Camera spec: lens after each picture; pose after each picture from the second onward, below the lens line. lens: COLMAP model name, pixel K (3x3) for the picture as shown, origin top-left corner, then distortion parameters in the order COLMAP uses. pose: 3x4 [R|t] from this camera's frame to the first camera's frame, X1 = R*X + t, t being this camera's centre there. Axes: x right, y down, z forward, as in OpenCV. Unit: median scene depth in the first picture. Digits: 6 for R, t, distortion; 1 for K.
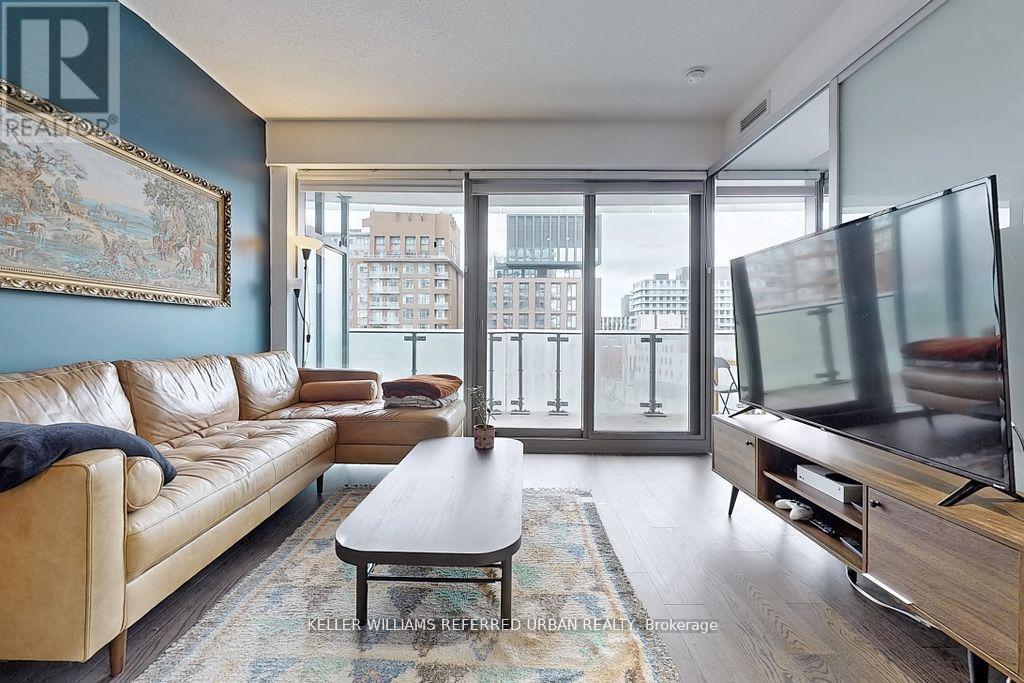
lens RADIAL K [[490.8, 0, 495.8], [0, 490.8, 334.2], [0, 0, 1]] dist [-0.002253, 0.000337]
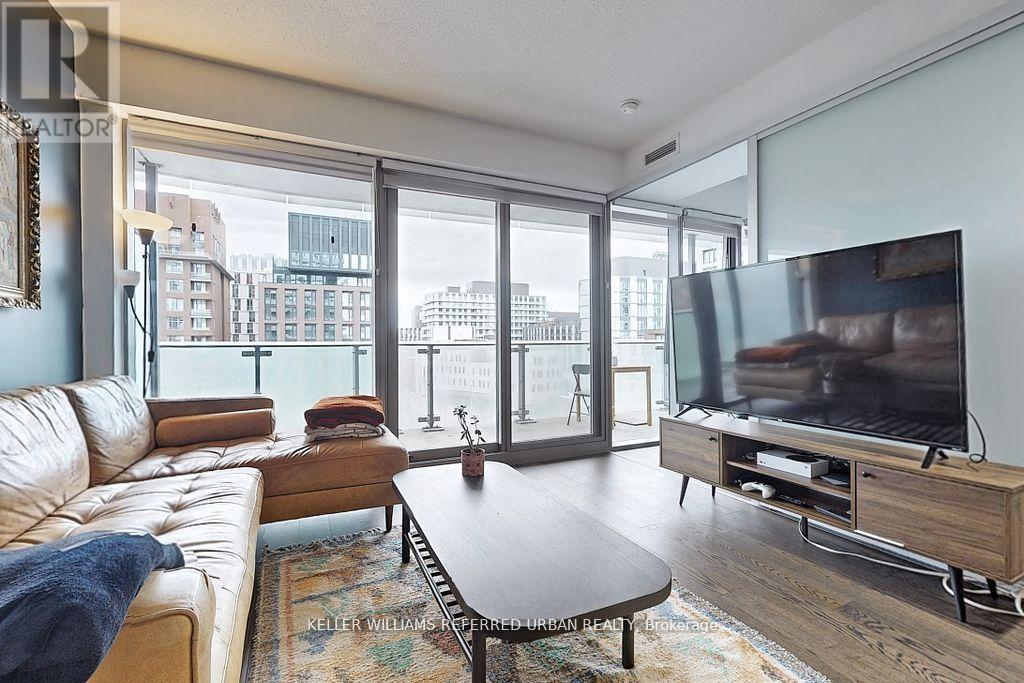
lens RADIAL K [[490.8, 0, 529.8], [0, 490.8, 343.3], [0, 0, 1]] dist [-0.002253, 0.000337]
pose [[0.876366, -0.010712, 0.481527, -0.250013], [0.012675, 0.999919, -0.000824, -0.002867], [-0.481480, 0.006825, 0.876431, 0.121311]]
